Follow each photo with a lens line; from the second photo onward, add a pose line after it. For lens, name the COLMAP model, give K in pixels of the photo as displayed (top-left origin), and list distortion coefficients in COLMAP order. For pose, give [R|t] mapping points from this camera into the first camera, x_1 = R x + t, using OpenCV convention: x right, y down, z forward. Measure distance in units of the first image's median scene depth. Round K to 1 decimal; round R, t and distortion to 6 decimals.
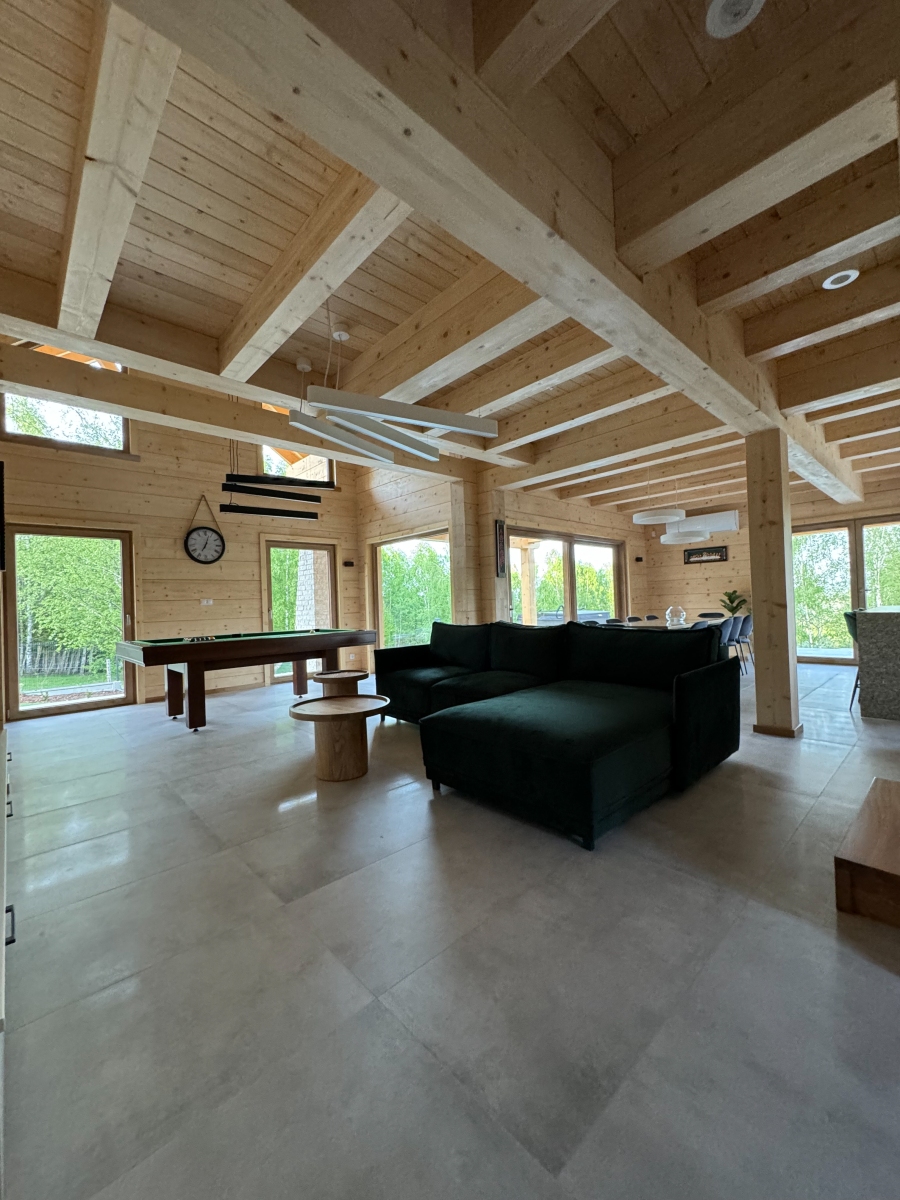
lens RADIAL K [[477.6, 0, 452.4], [0, 477.6, 597.9], [0, 0, 1]] dist [0.000750, -0.000017]
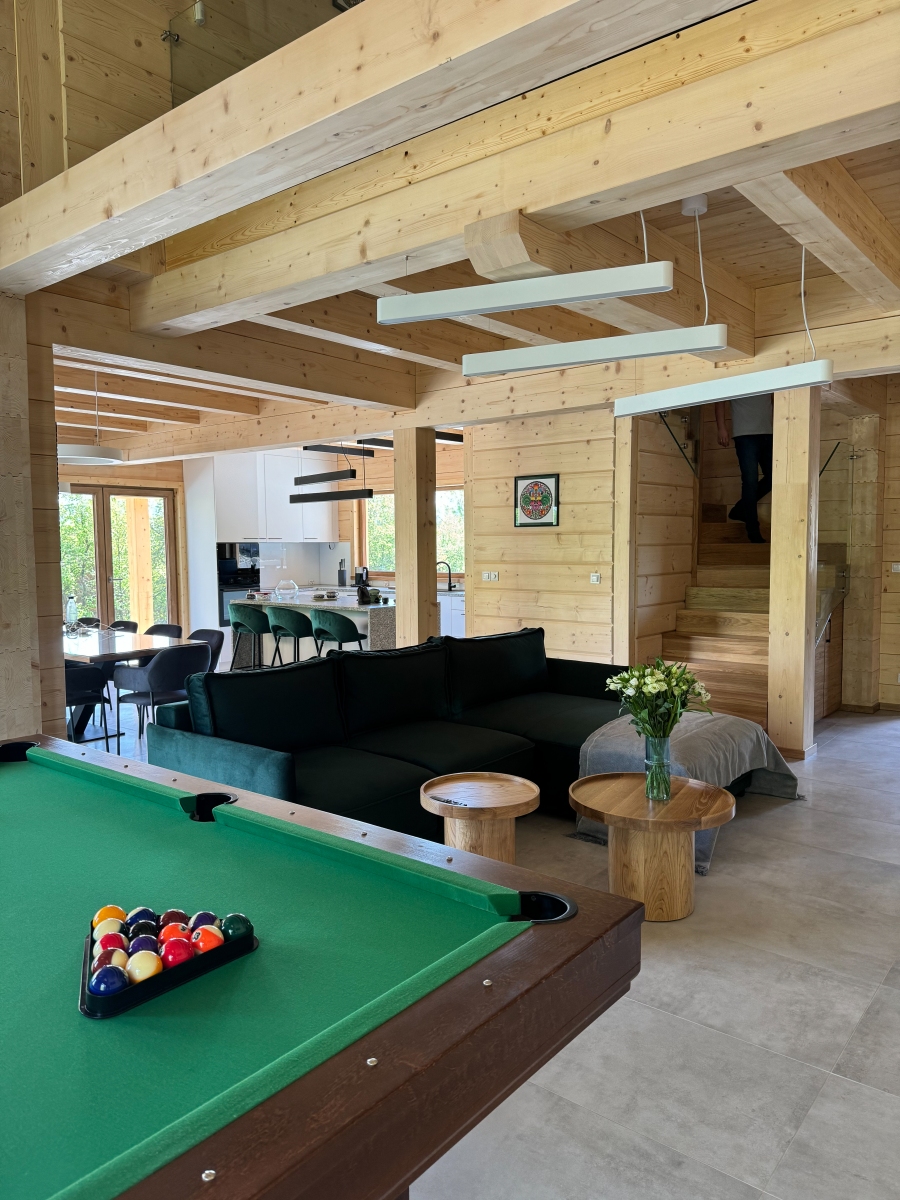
lens RADIAL K [[857.8, 0, 450.6], [0, 857.8, 601.2], [0, 0, 1]] dist [0.027903, -0.019594]
pose [[-0.141224, -0.035561, 0.989339, -0.900185], [0.007402, 0.999289, 0.036976, -0.044216], [-0.989950, 0.012545, -0.140860, 0.996513]]
